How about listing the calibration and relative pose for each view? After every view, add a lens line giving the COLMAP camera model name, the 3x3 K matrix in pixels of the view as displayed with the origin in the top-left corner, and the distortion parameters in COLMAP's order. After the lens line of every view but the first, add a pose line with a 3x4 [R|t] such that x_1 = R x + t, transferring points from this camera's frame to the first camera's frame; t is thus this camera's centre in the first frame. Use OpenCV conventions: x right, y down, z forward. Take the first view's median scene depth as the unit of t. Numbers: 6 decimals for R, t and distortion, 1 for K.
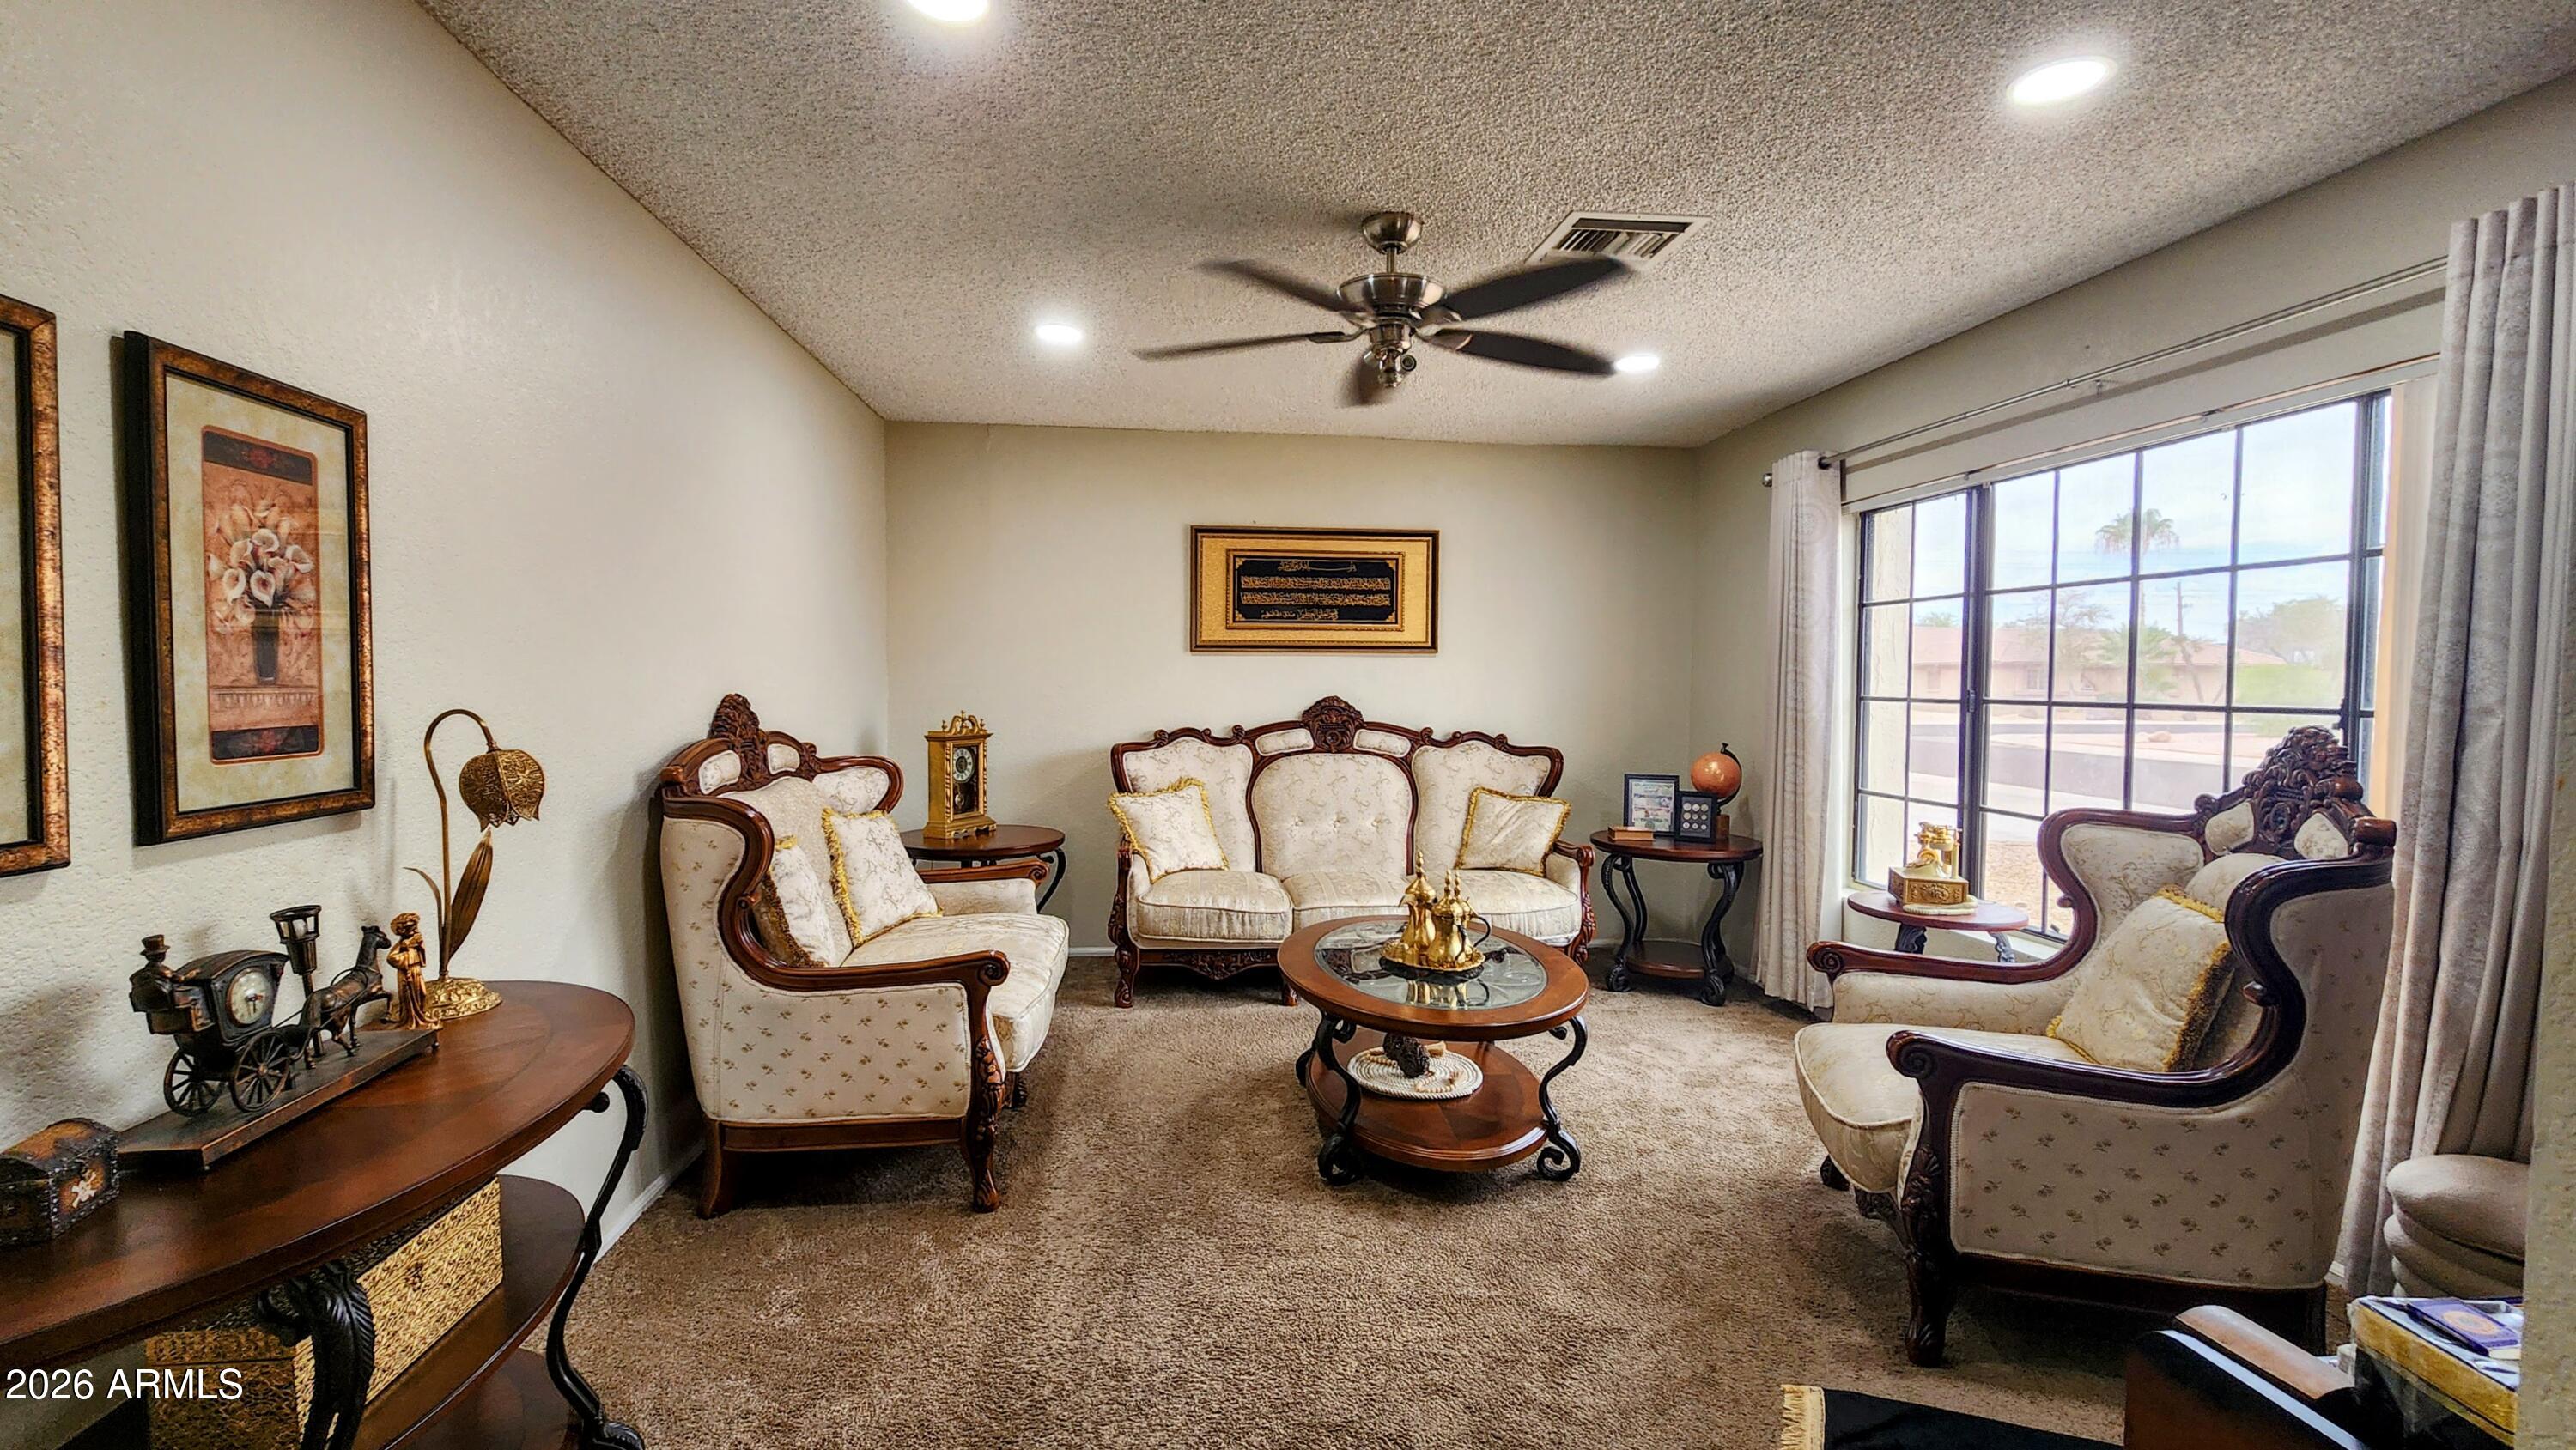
lens RADIAL K [[1129.6, 0, 1288.0], [0, 1129.6, 725.0], [0, 0, 1]] dist [-0.009605, -0.000061]
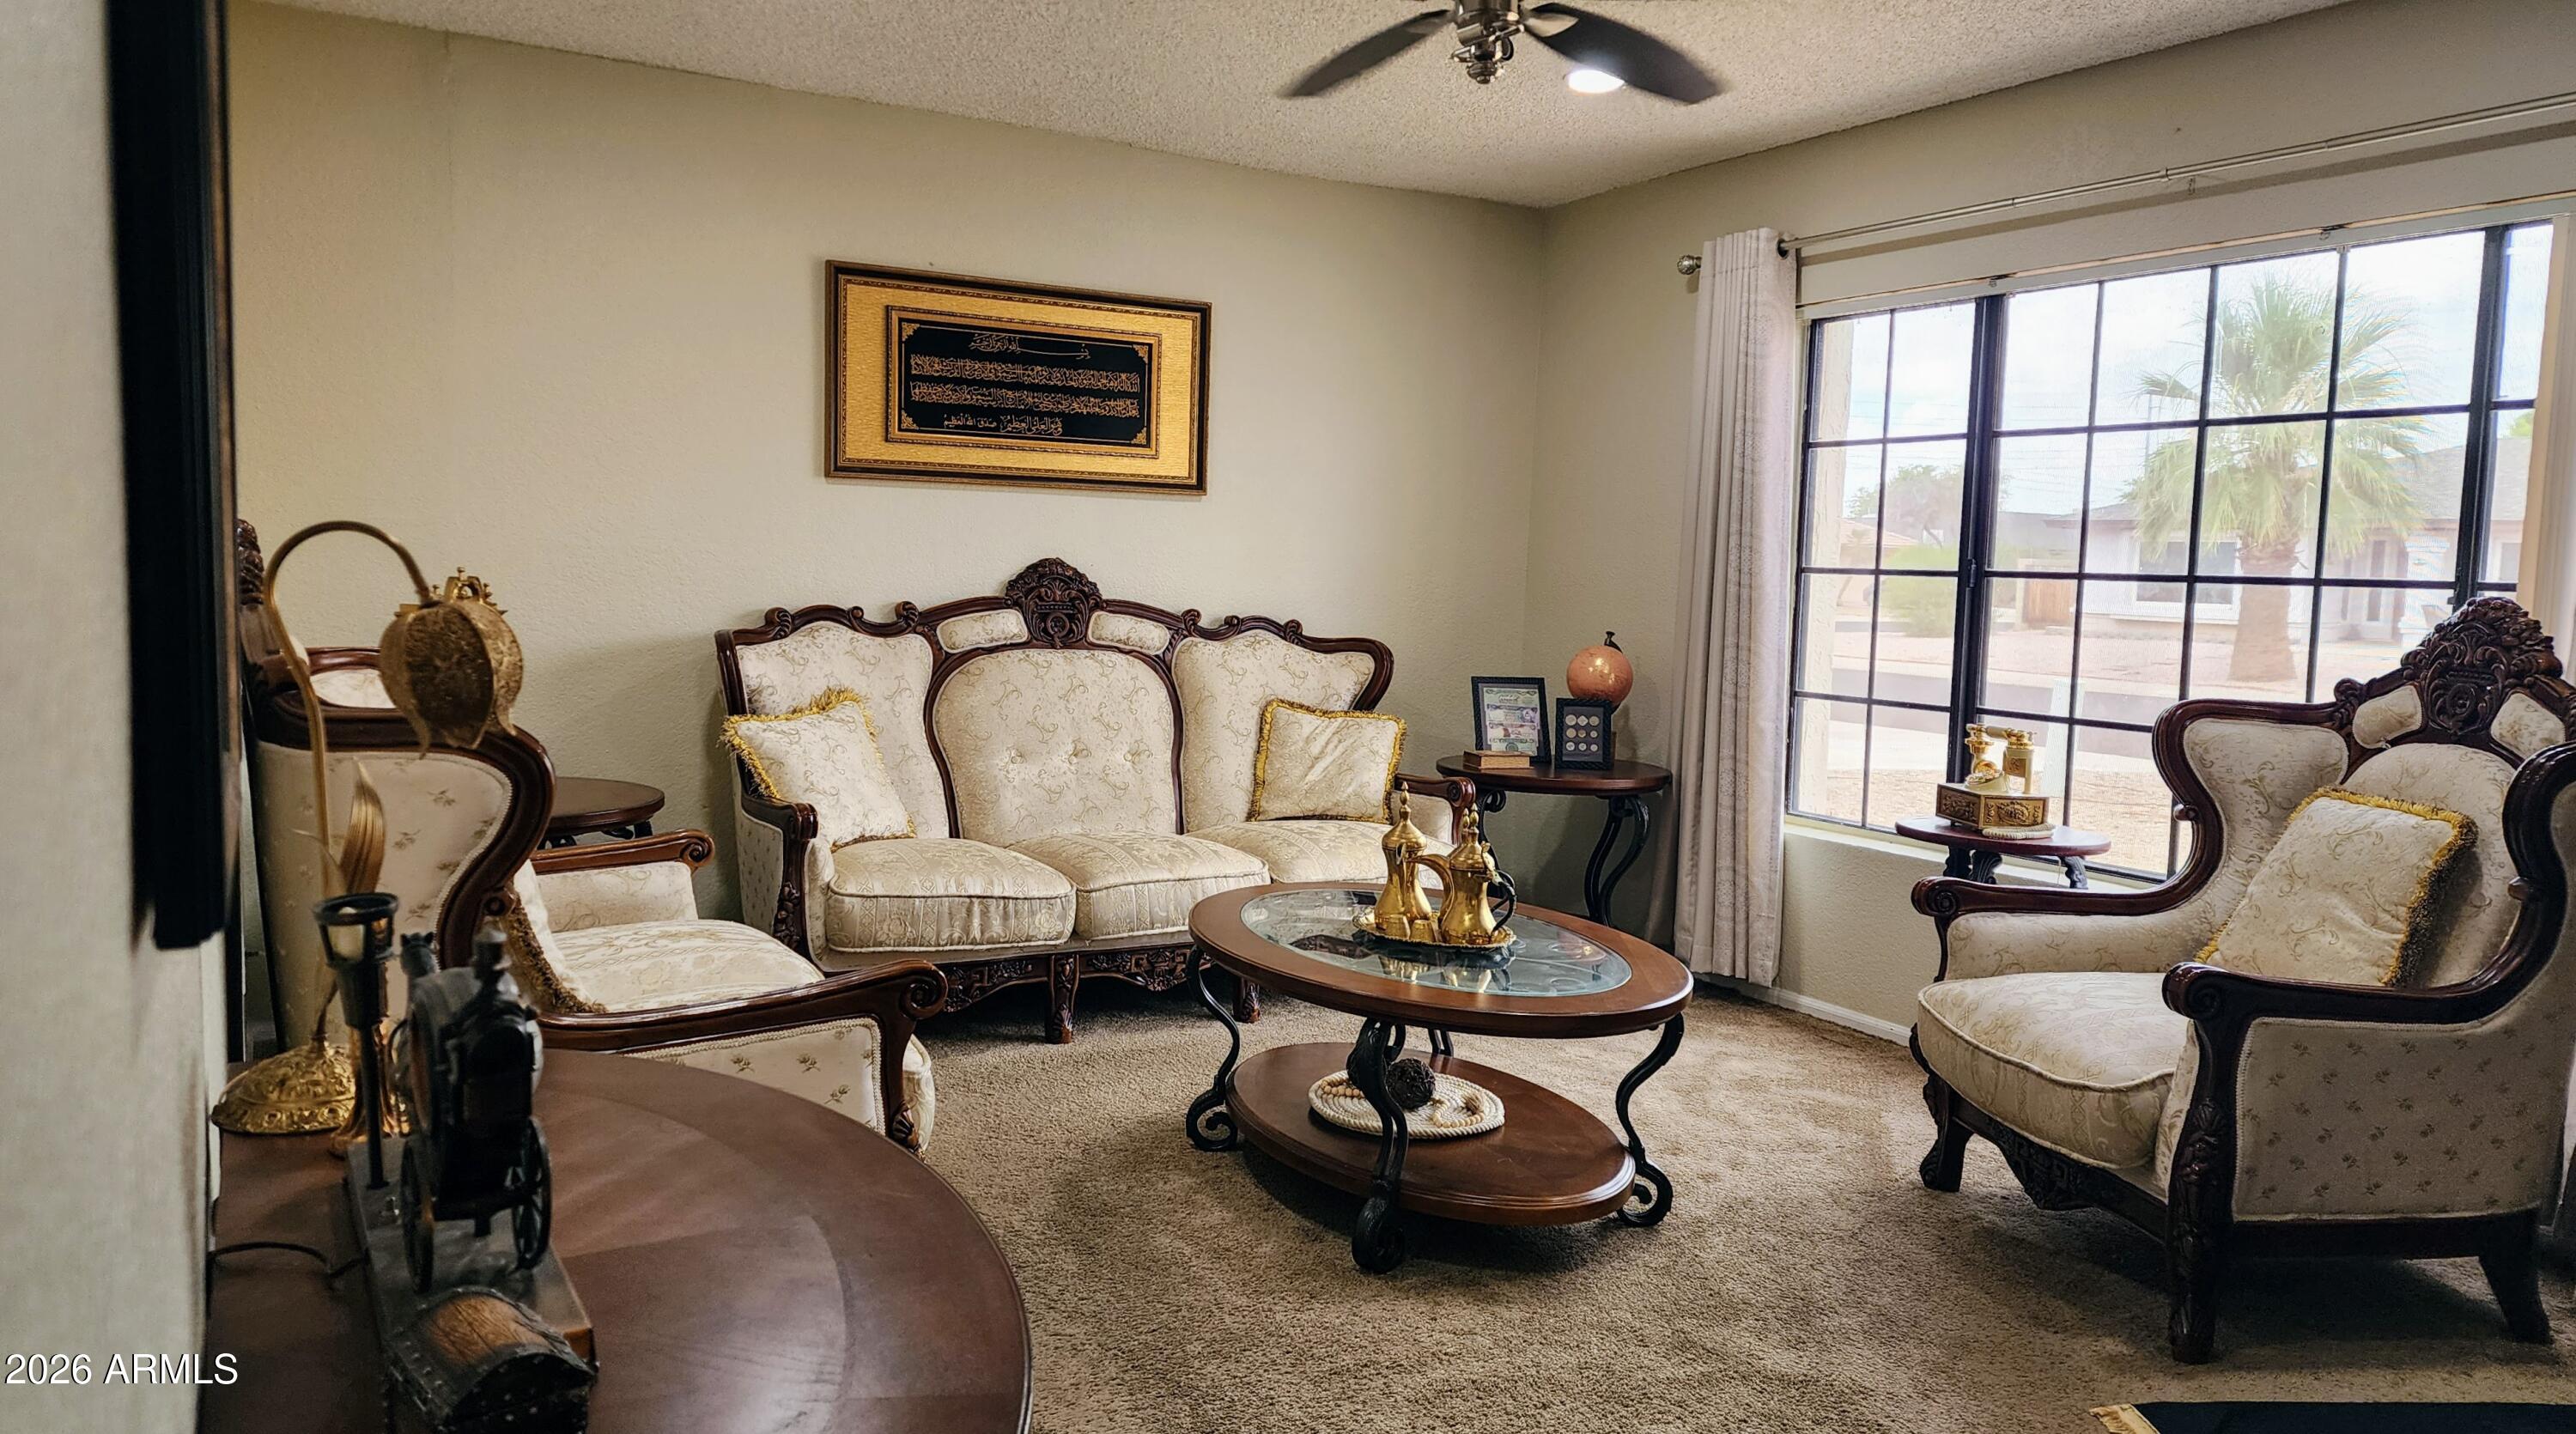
lens RADIAL K [[1793.8, 0, 1288.0], [0, 1793.8, 717.0], [0, 0, 1]] dist [0.116549, -0.155918]
pose [[0.912077, -0.017391, 0.409650, -0.272658], [-0.003757, 0.998704, 0.050763, 0.012643], [-0.410002, -0.047839, 0.910829, 0.029902]]
